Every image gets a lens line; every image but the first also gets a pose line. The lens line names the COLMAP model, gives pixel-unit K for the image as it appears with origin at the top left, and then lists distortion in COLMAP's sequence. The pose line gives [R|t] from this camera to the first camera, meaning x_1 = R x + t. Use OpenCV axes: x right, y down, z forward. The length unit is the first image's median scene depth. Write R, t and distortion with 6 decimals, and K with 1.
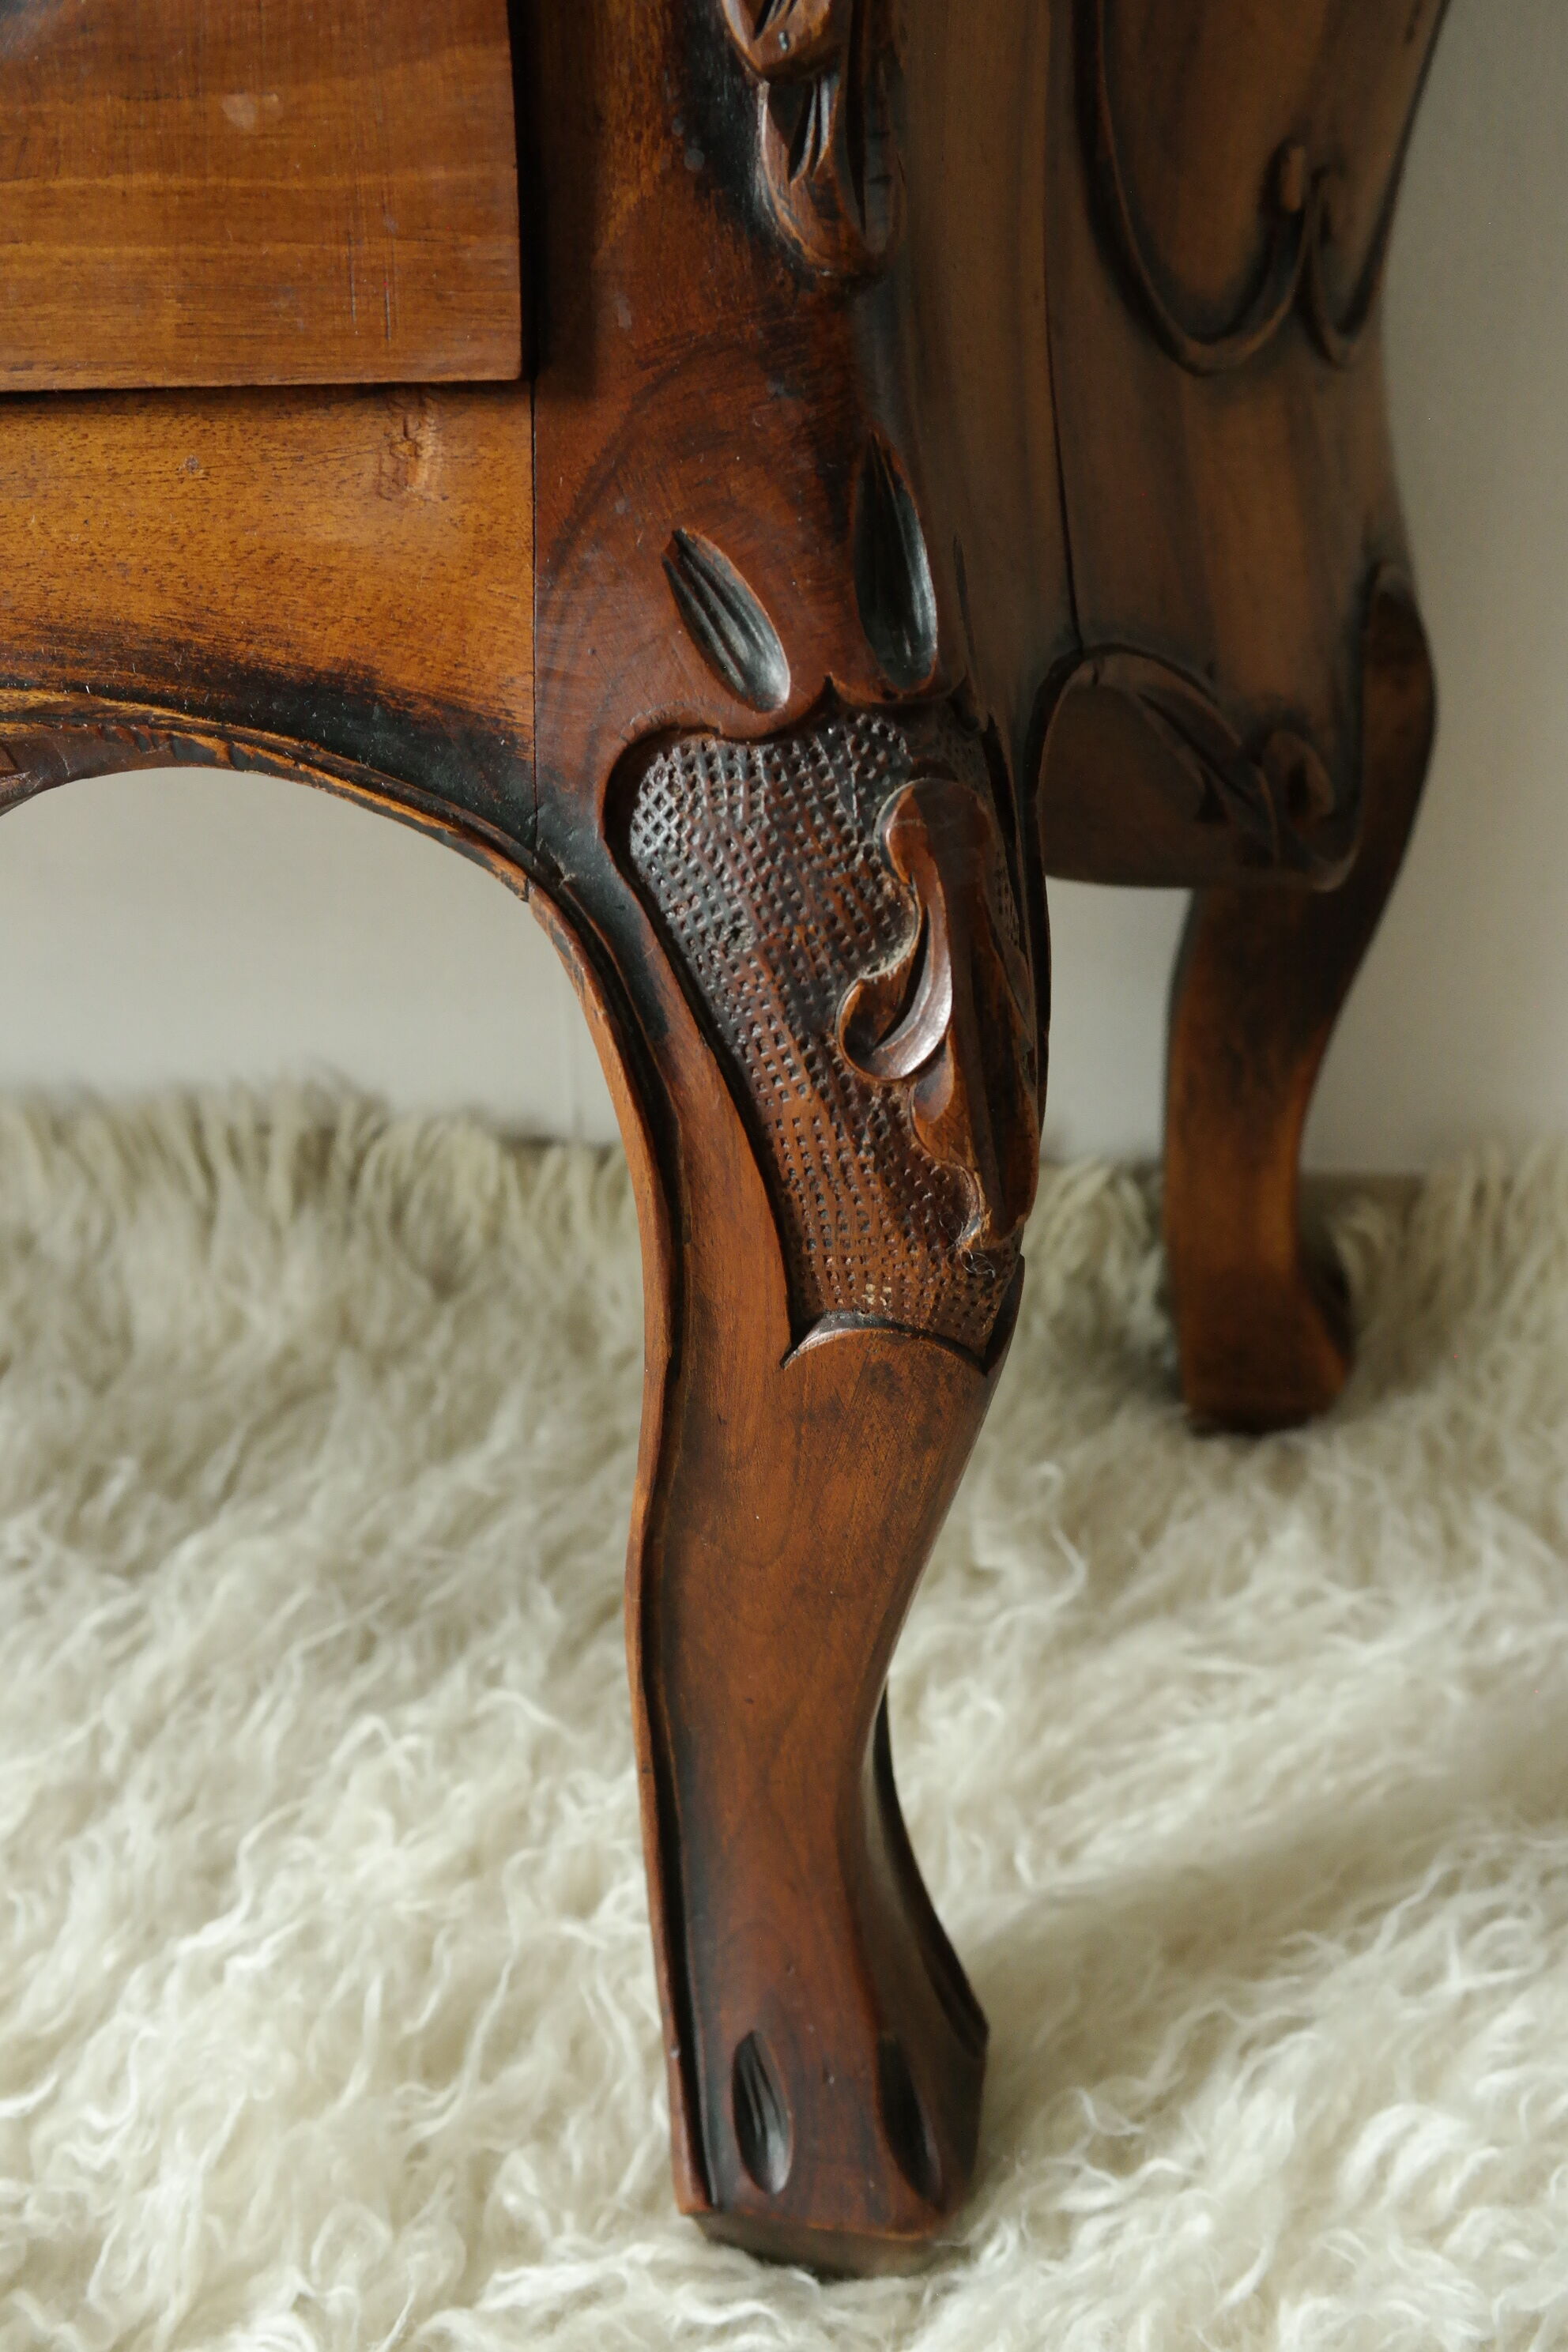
lens RADIAL K [[1964.4, 0, 784.0], [0, 1964.4, 1176.0], [0, 0, 1]] dist [-0.013750, -0.006617]
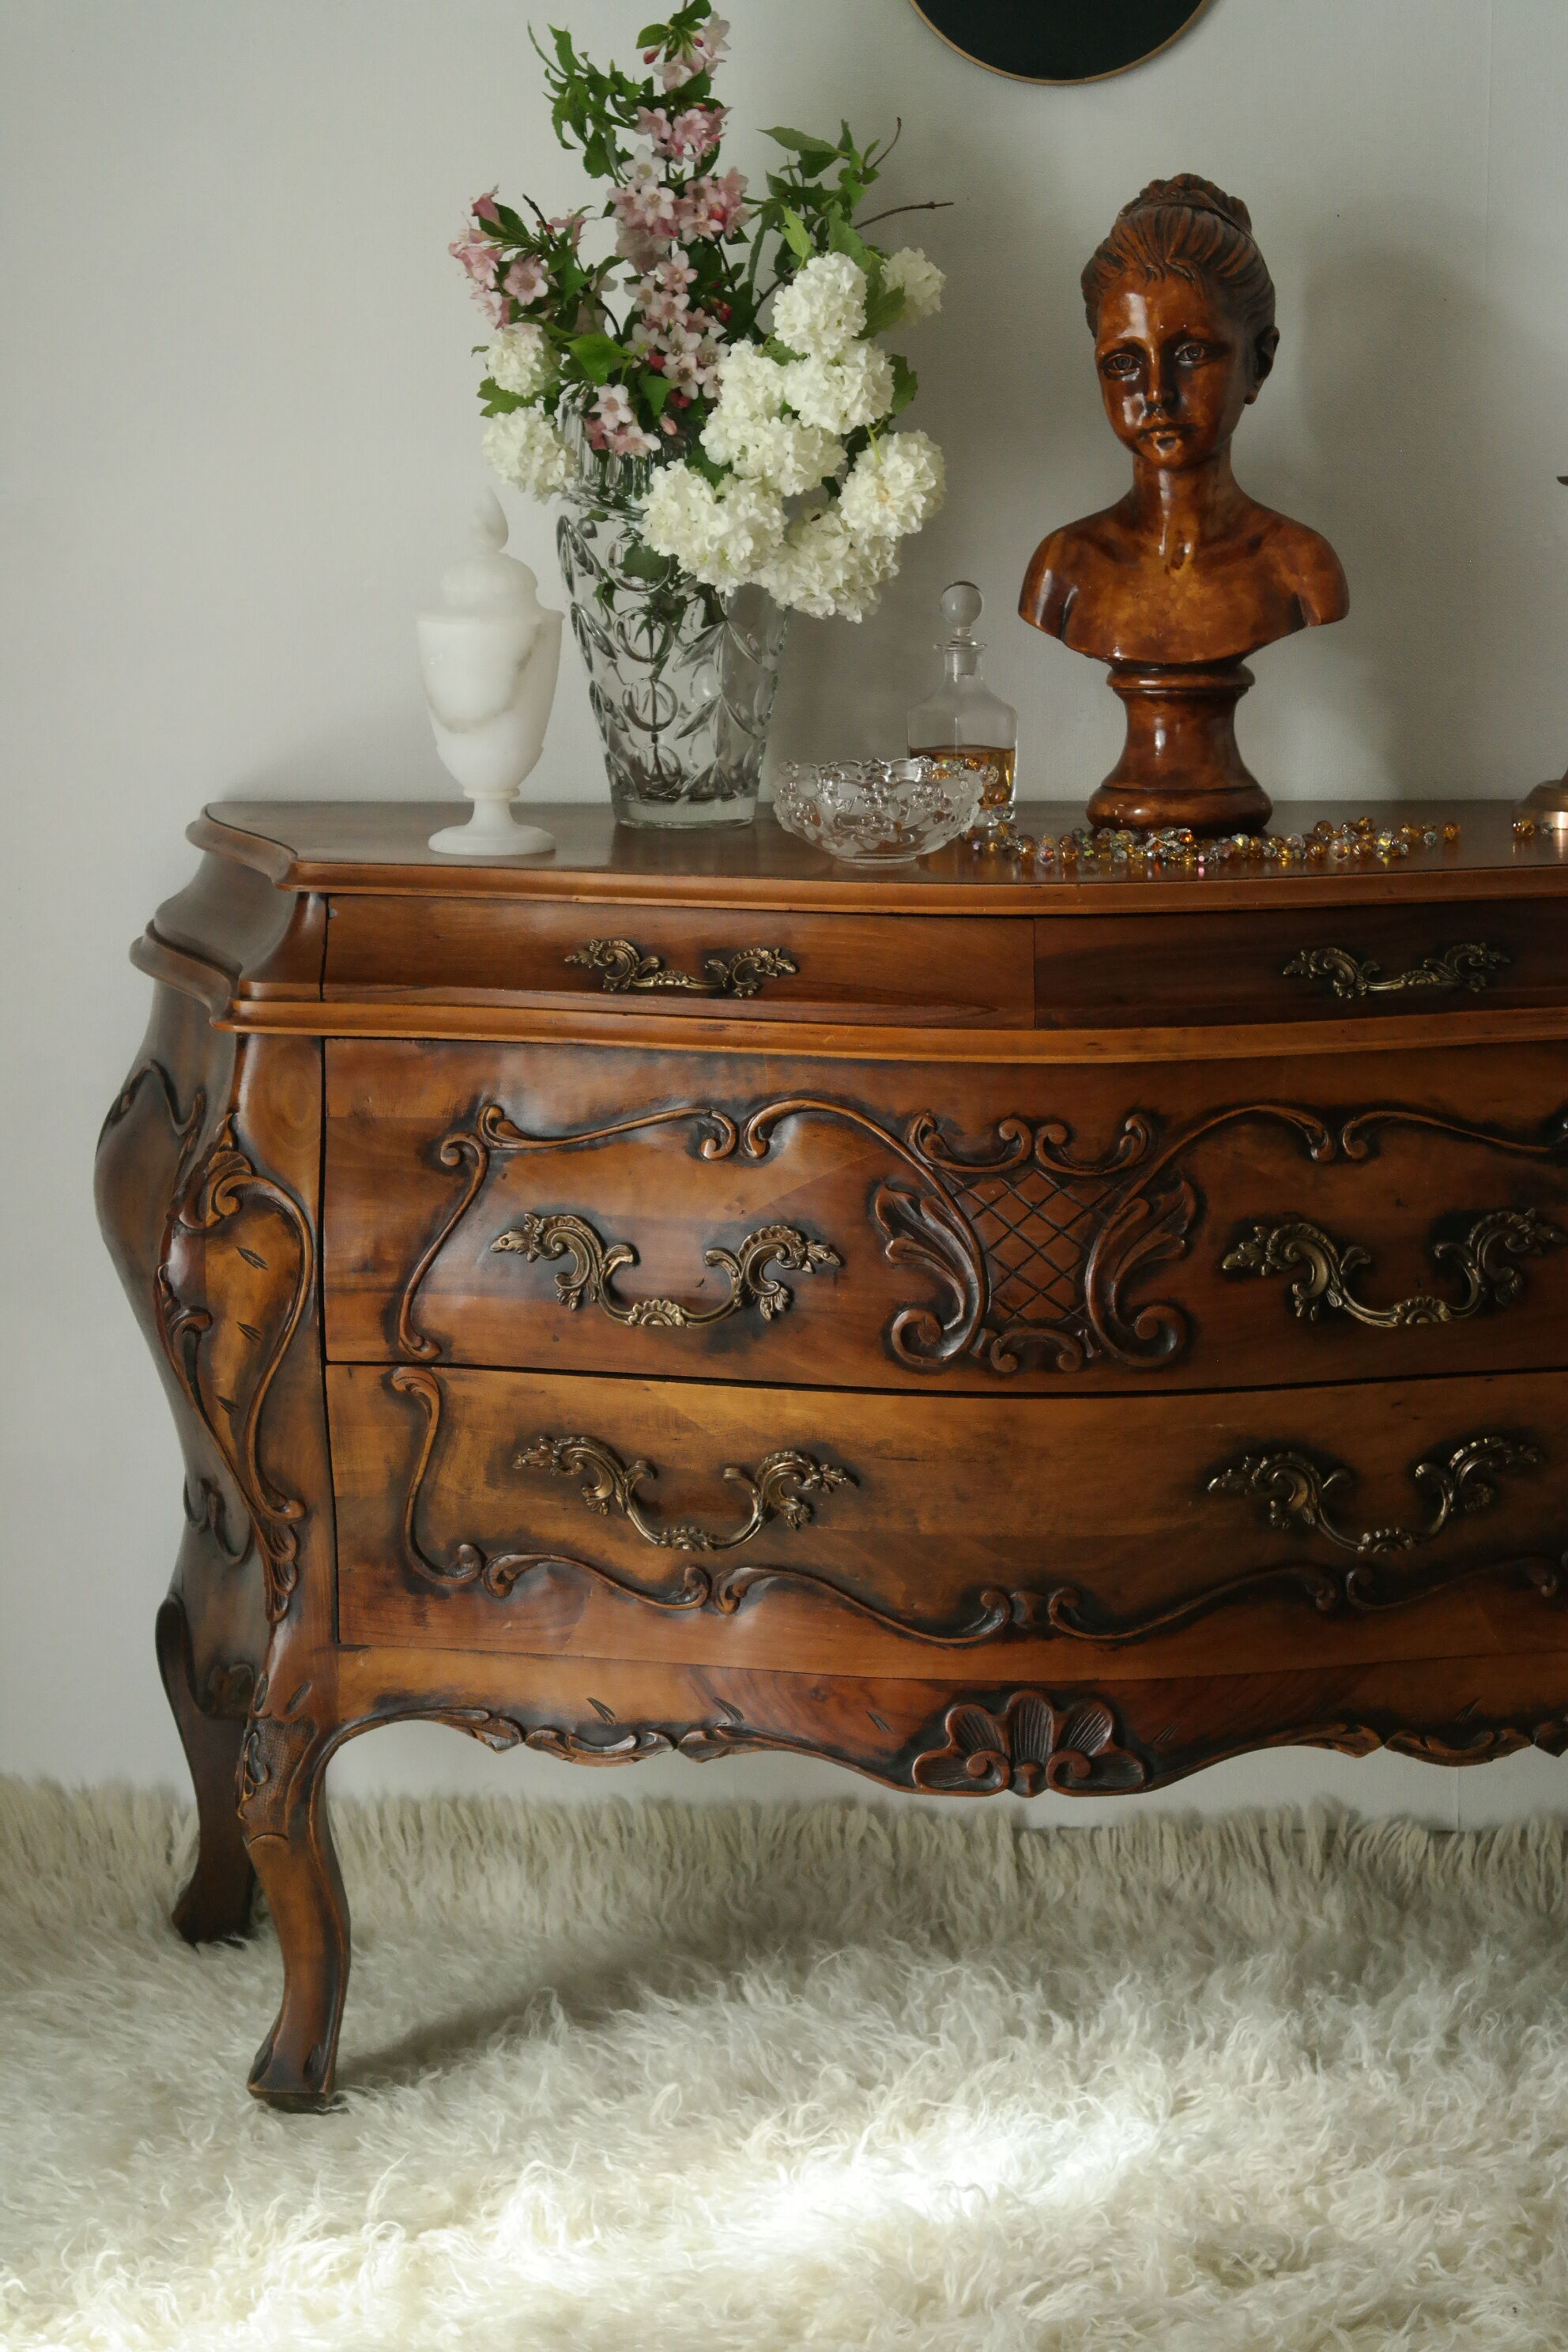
lens RADIAL K [[4720.9, 0, 781.1], [0, 4720.9, 1137.3], [0, 0, 1]] dist [0.059483, 0.116612]
pose [[0.990074, -0.010319, 0.140167, -2.250406], [0.038573, 0.978956, -0.200394, 0.356119], [-0.135149, 0.203812, 0.969637, -5.765437]]
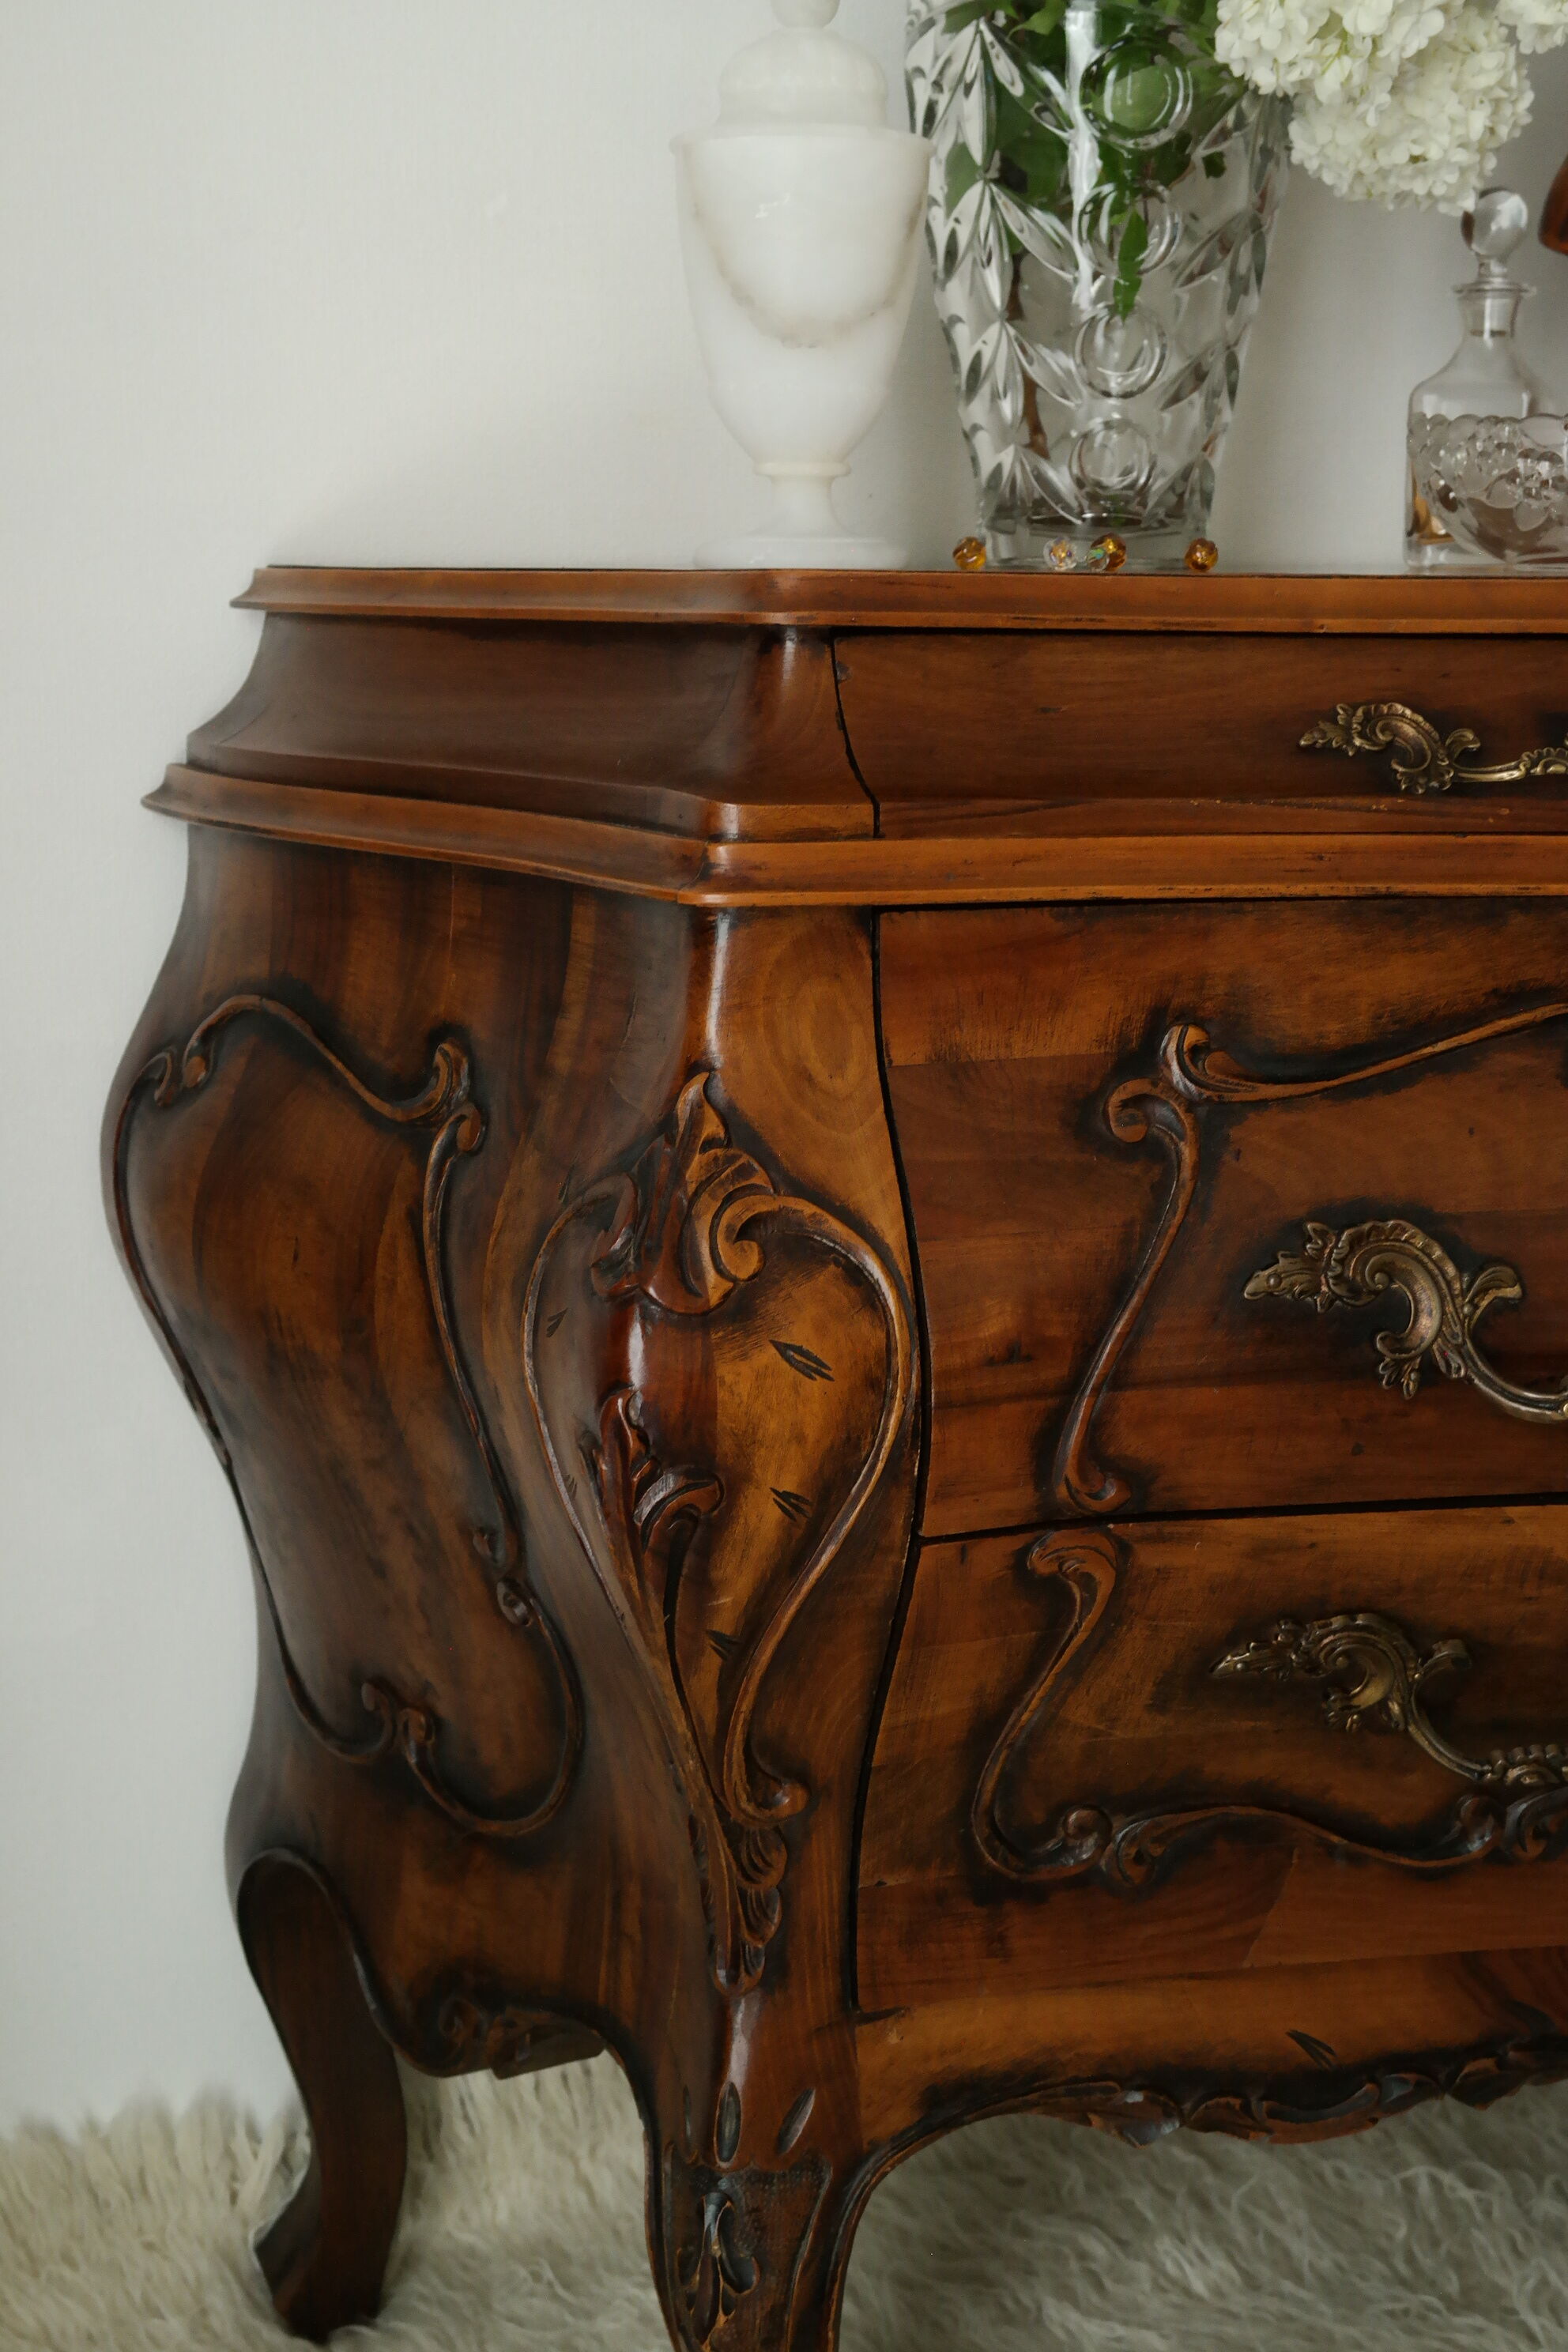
lens RADIAL K [[2641.0, 0, 775.9], [0, 2641.0, 1161.1], [0, 0, 1]] dist [-0.021516, -0.004628]
pose [[0.861782, -0.096553, 0.498005, -2.942278], [0.172230, 0.979095, -0.108211, -0.722239], [-0.477146, 0.179026, 0.860396, -1.031766]]
